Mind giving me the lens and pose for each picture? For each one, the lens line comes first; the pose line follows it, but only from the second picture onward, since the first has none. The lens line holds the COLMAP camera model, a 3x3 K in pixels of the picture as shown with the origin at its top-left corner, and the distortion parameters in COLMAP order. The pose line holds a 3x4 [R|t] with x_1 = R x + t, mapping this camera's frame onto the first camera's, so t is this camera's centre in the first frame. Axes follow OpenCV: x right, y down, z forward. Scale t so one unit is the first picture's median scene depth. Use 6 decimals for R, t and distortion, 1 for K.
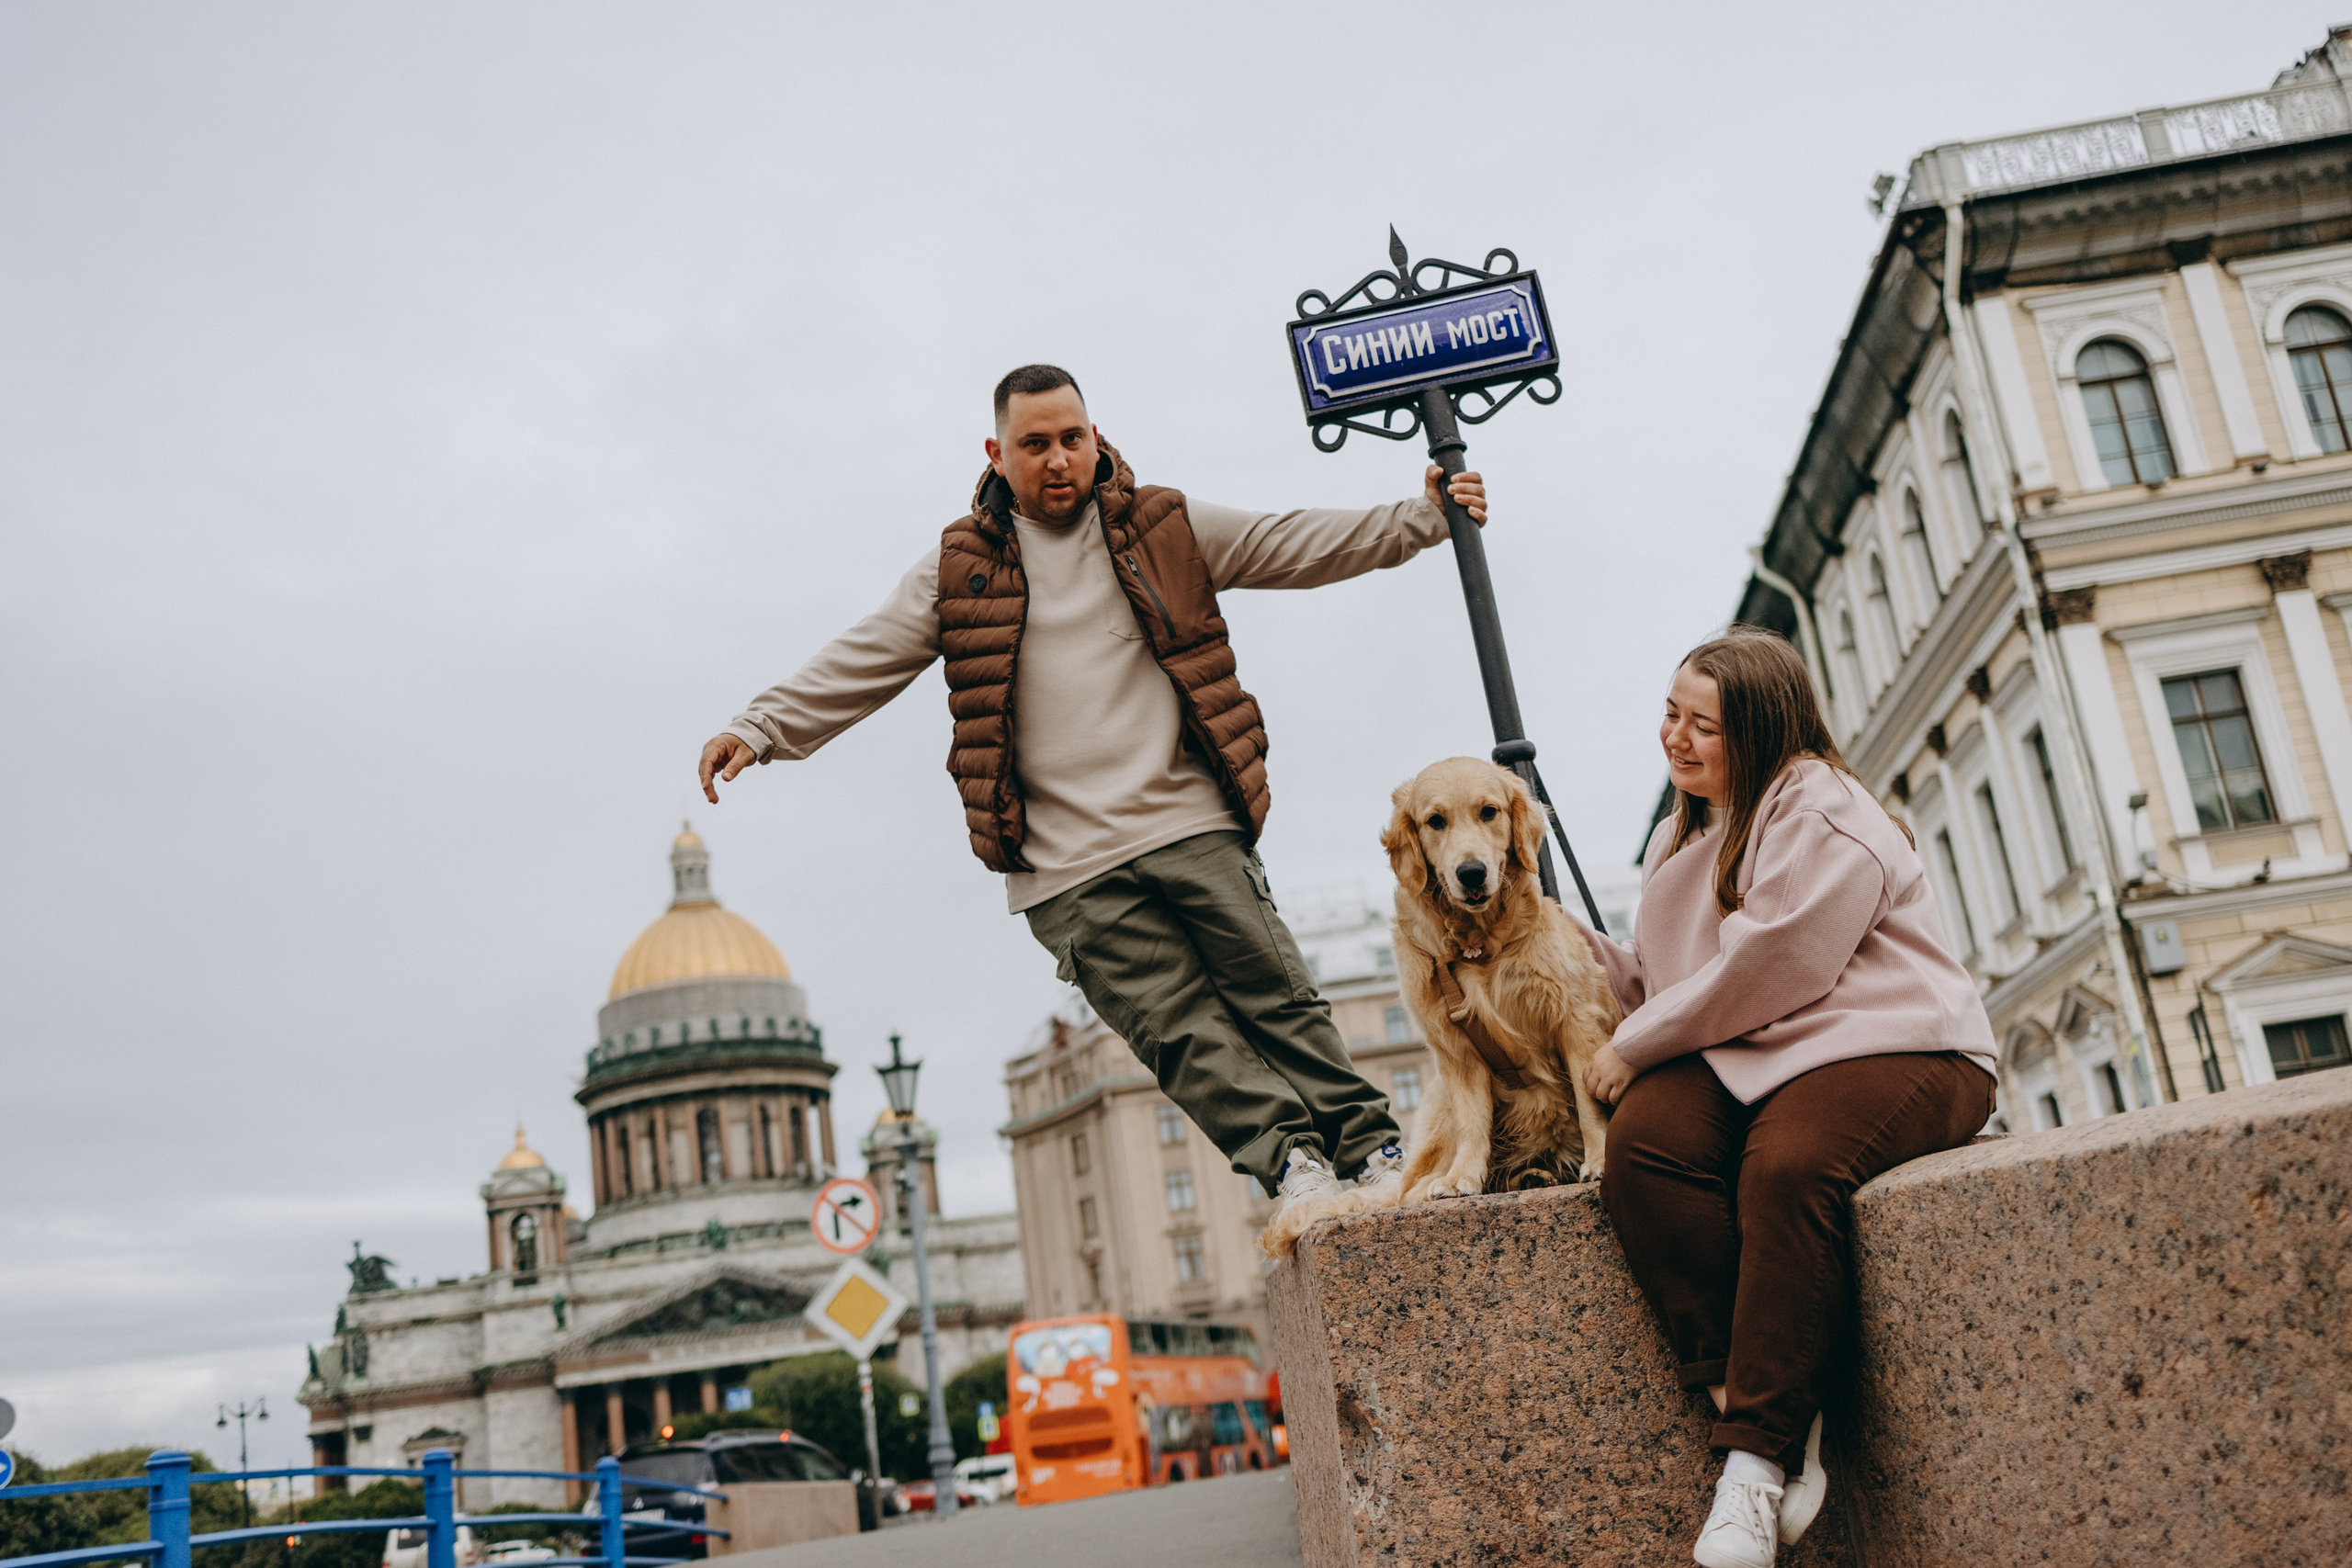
lens RADIAL K [[2434.2, 0, 1176.0], [0, 2434.2, 784.0], [0, 0, 1]] dist [0.031474, -0.026521]
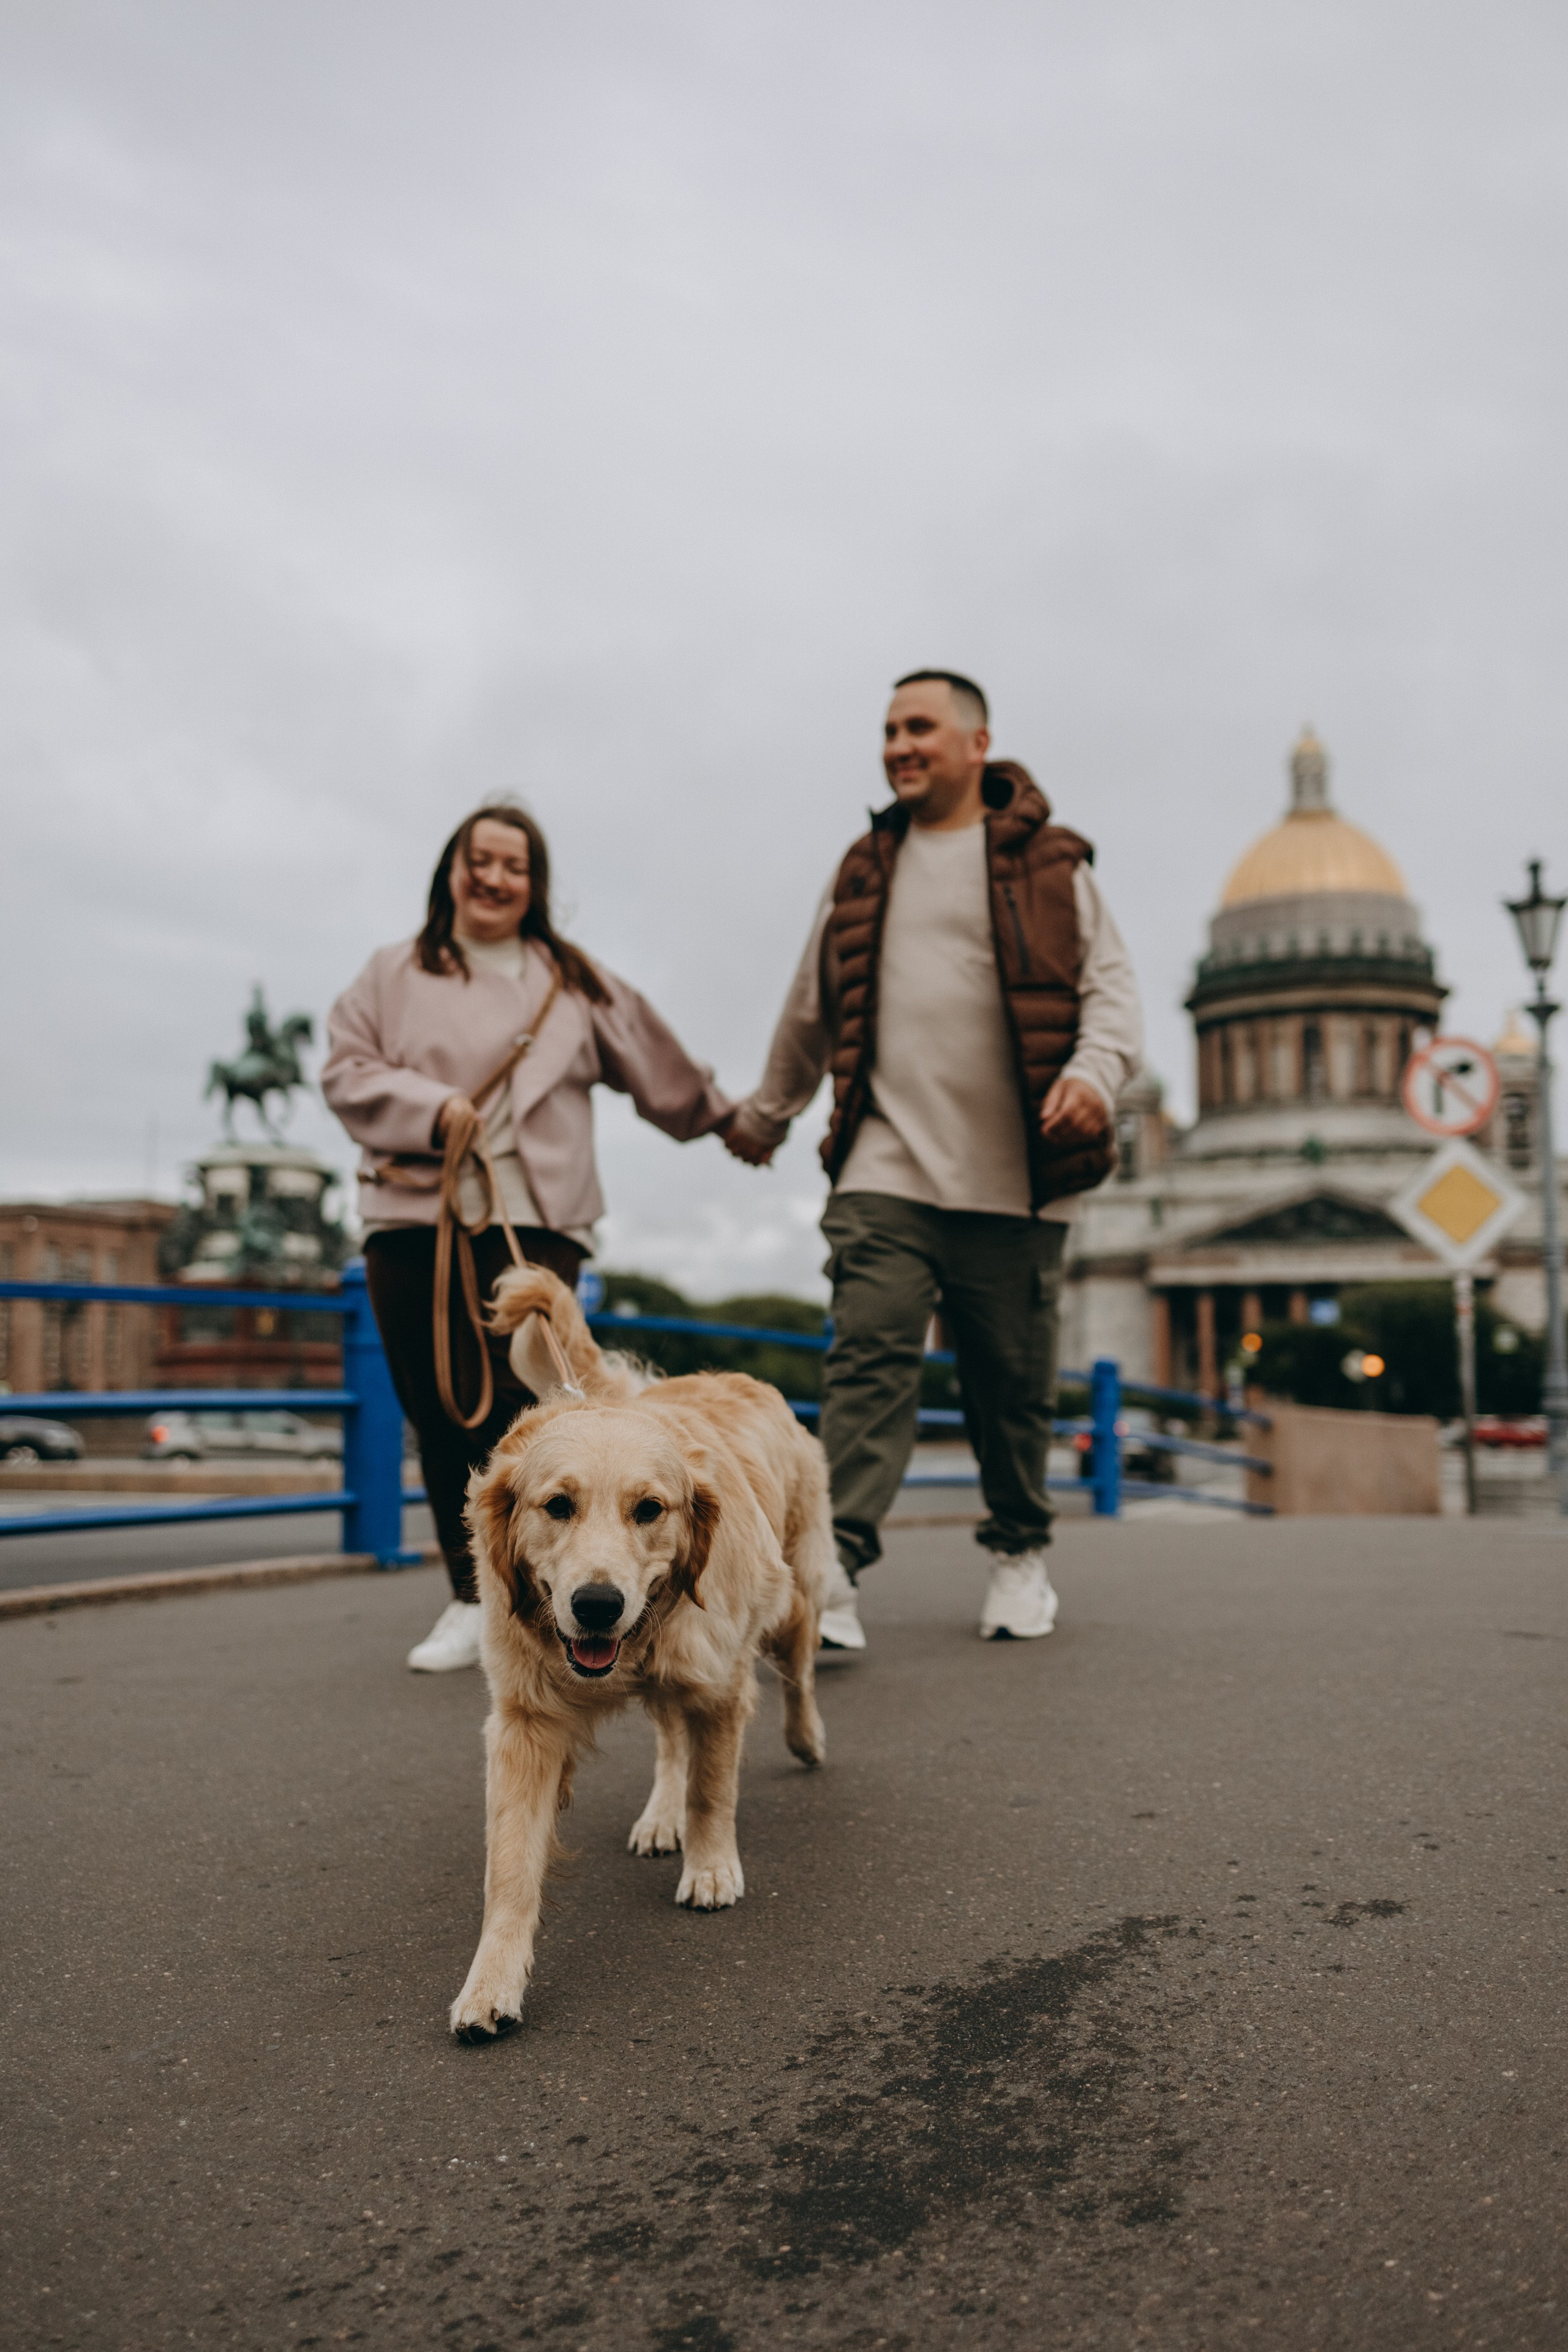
lens RADIAL K [[2216.2, 0, 787.4], [0, 2216.2, 1216.2], [0, 0, 1]] dist [0.008414, -0.001158]
pose [[0.911647, 0.094262, -0.400017, -0.021697], [-0.010482, 0.978357, 0.206657, 0.028693], [0.410840, -0.184205, 0.892905, 0.107840]]
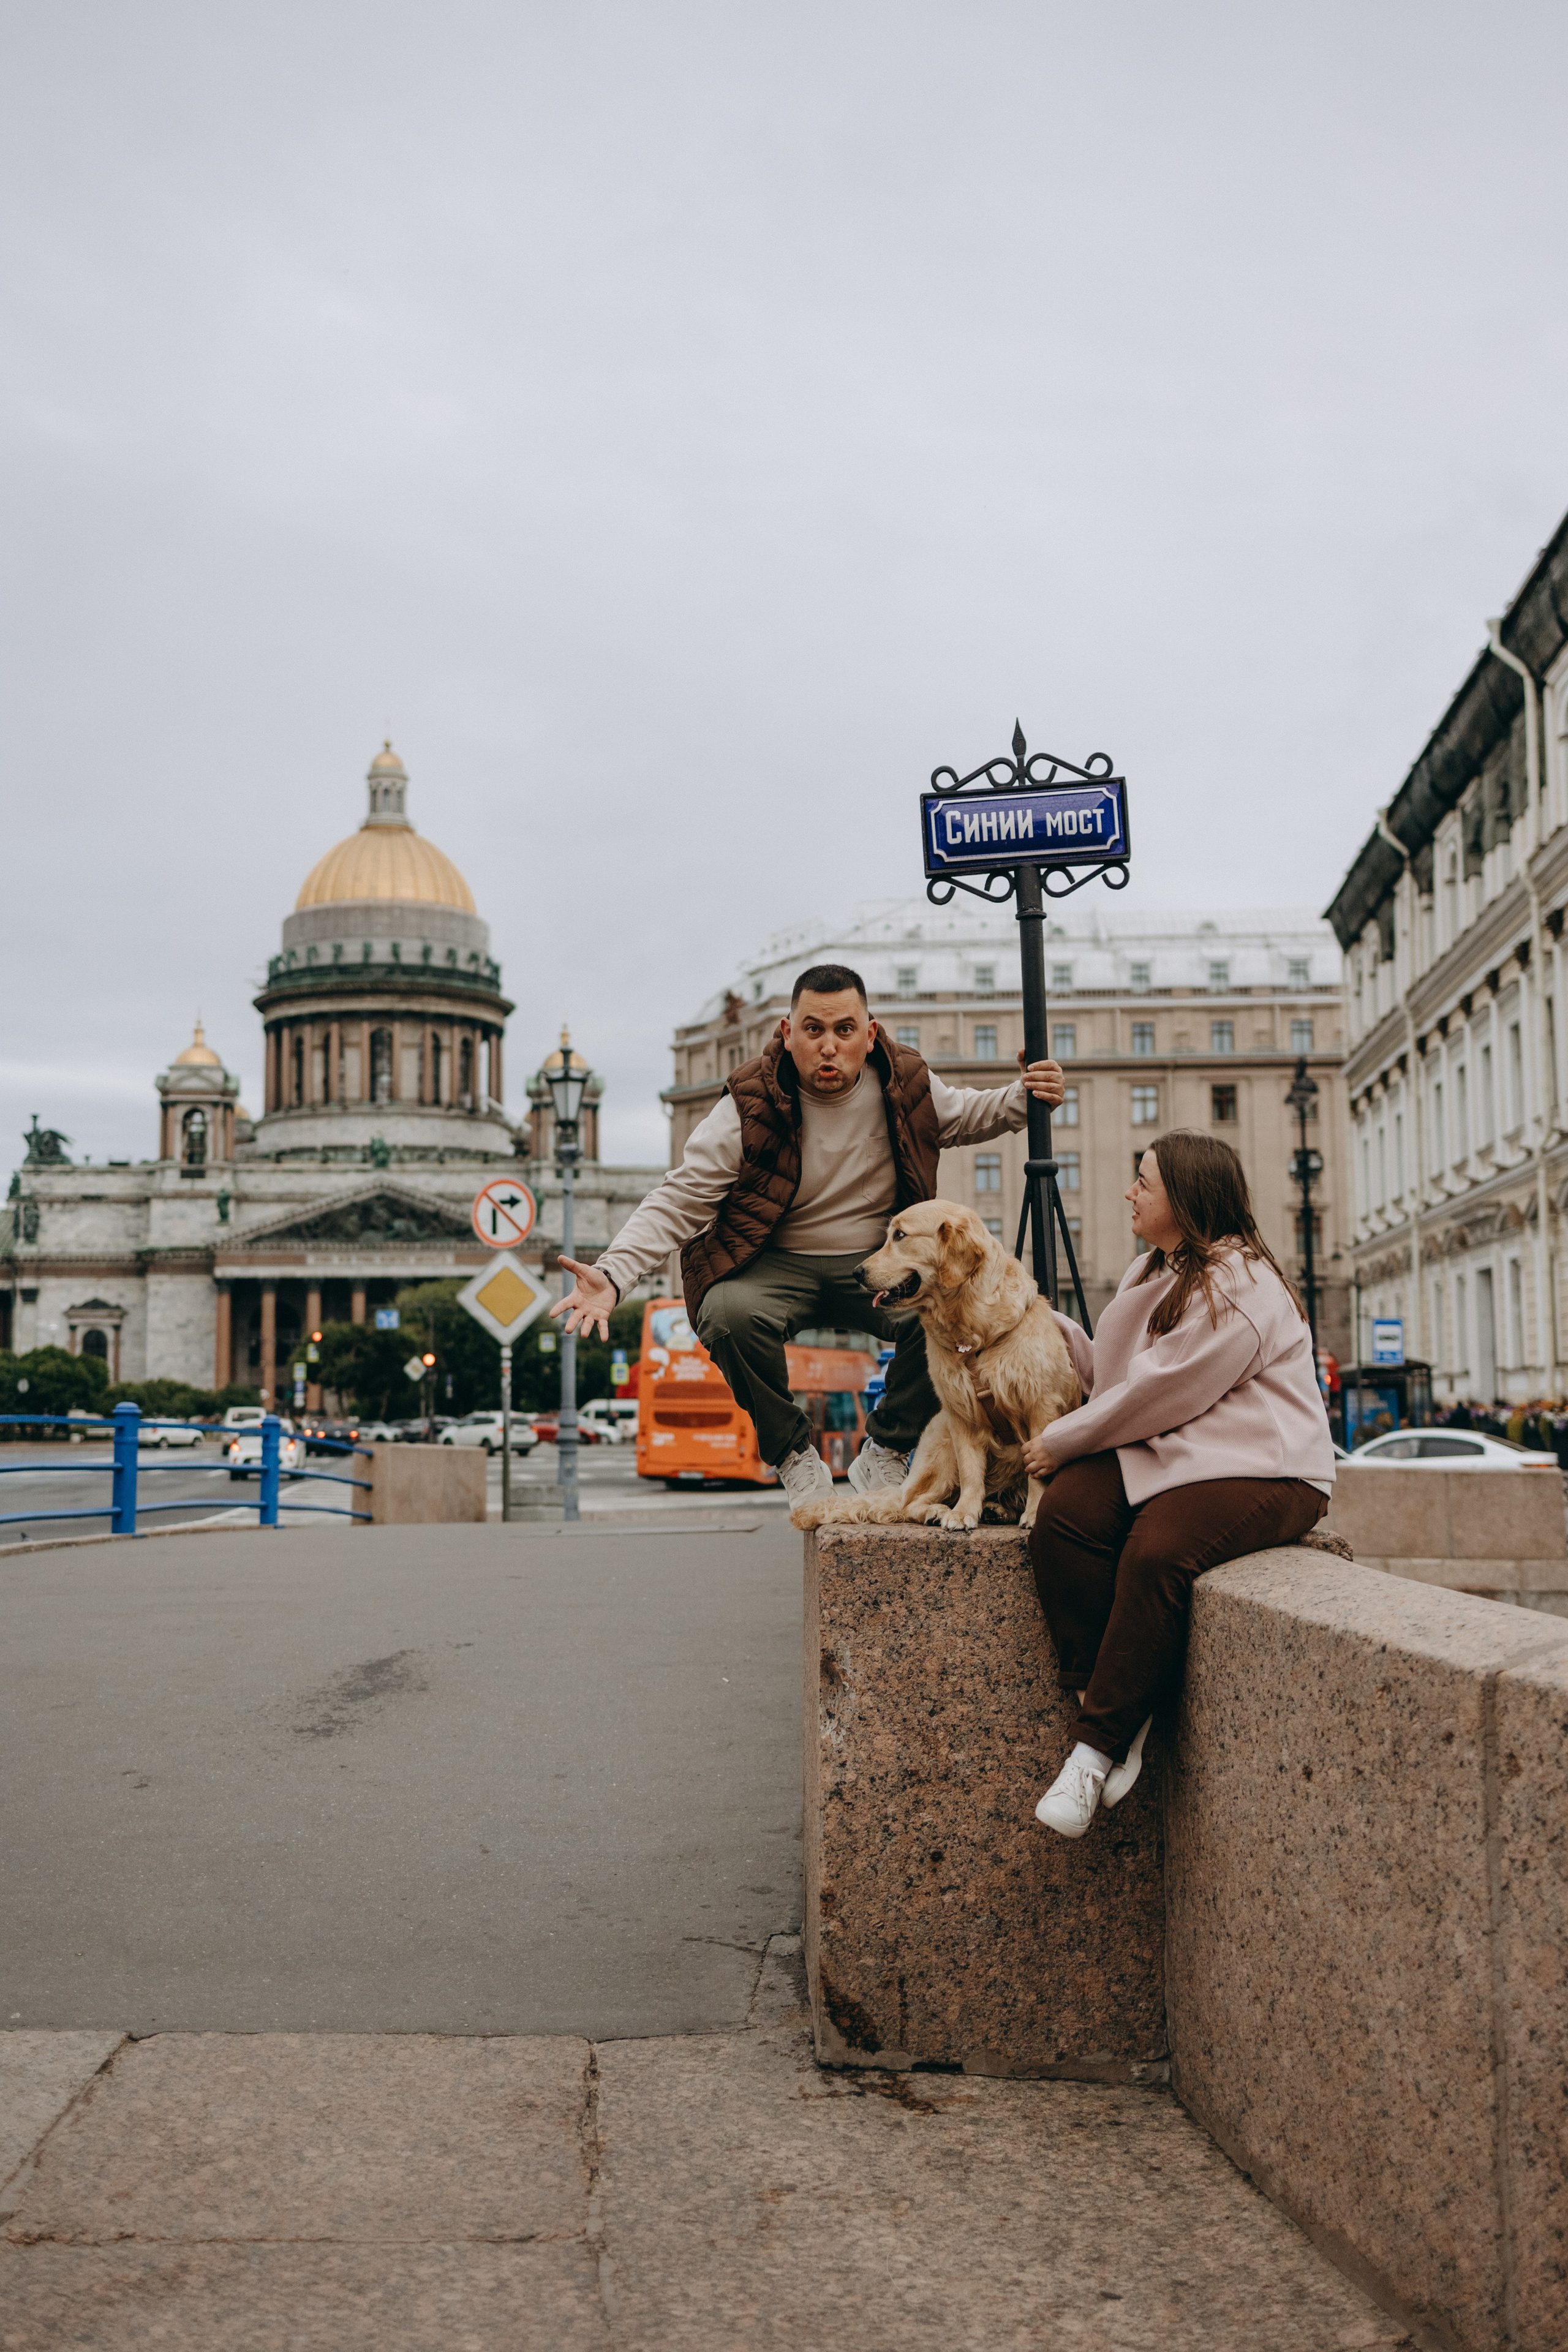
lens RADIAL K [[2495.5, 0, 784.0], [0, 2495.5, 1176.0], [0, 0, 1]] dist [0.037473, -0.032081]
pose [[0.991492, 0.128653, -0.019811, 0.002944], [-0.122810, 0.974984, 0.185266, -0.023264], [0.043150, -0.181256, 0.982489, -0.030948]]
